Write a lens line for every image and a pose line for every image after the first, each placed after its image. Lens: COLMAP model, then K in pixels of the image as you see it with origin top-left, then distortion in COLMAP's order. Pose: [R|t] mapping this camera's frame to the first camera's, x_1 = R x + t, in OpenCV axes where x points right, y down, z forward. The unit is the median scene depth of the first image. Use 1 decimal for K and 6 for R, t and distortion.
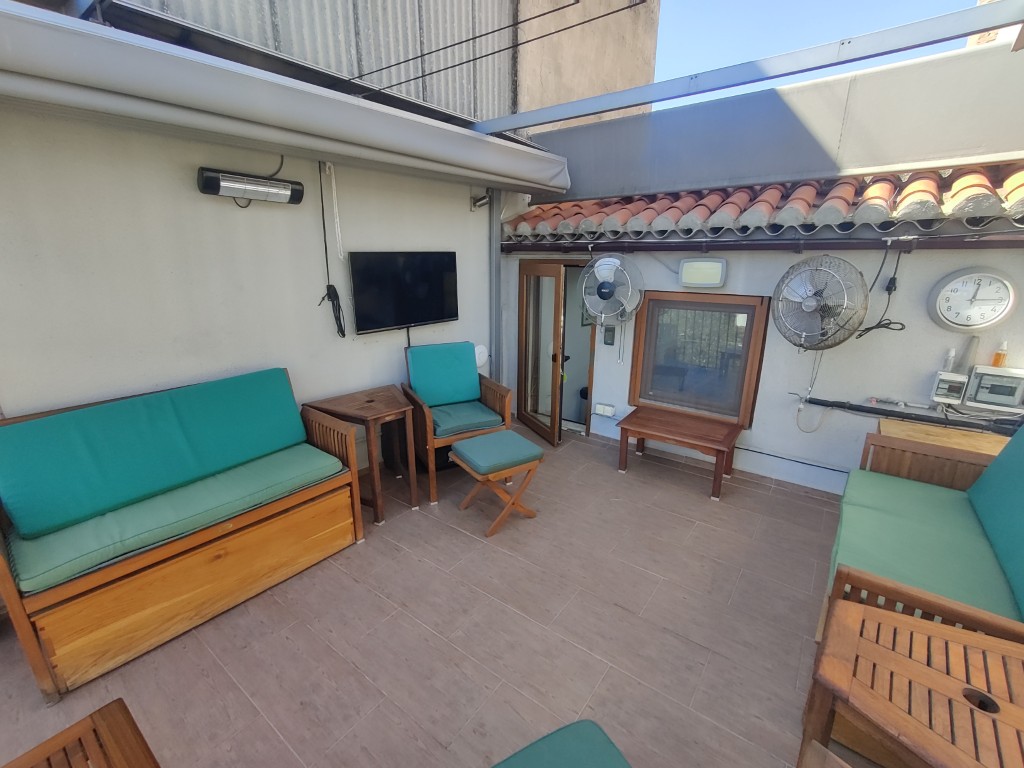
lens RADIAL K [[451.9, 0, 519.7], [0, 451.9, 381.5], [0, 0, 1]] dist [0.015737, 0.001924]
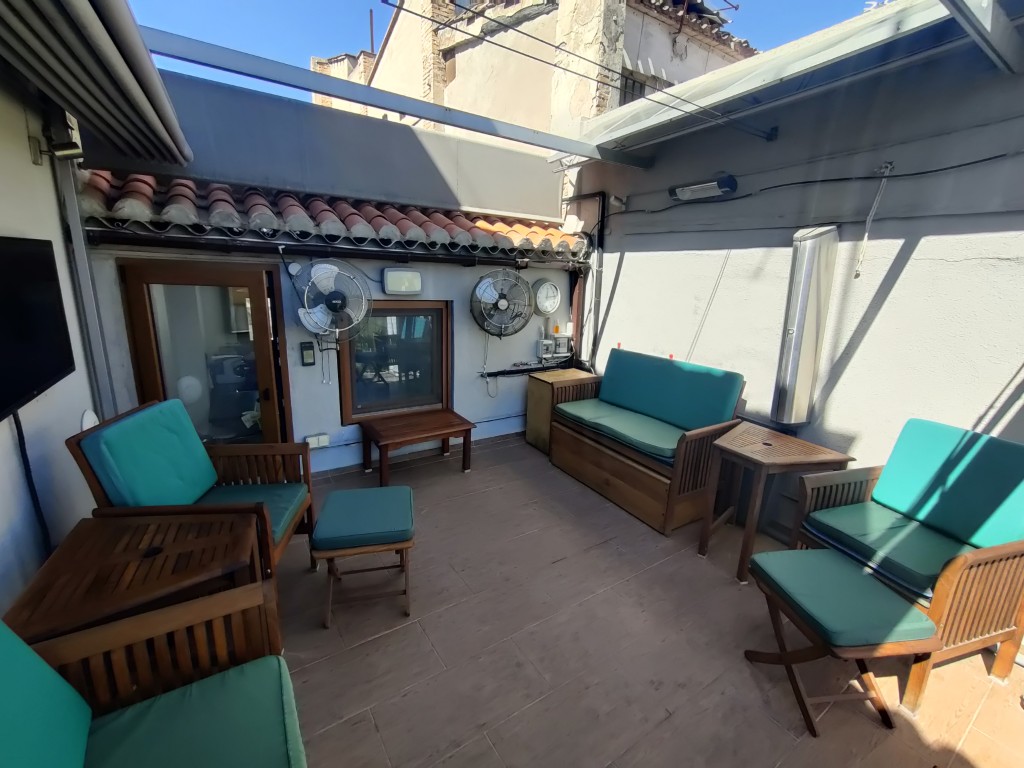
lens RADIAL K [[451.9, 0, 518.4], [0, 451.9, 383.6], [0, 0, 1]] dist [0.015737, 0.001924]
pose [[0.331423, -0.213691, 0.918964, -0.576642], [0.216397, 0.965264, 0.146414, -0.109876], [-0.918331, 0.150336, 0.366153, 0.415232]]
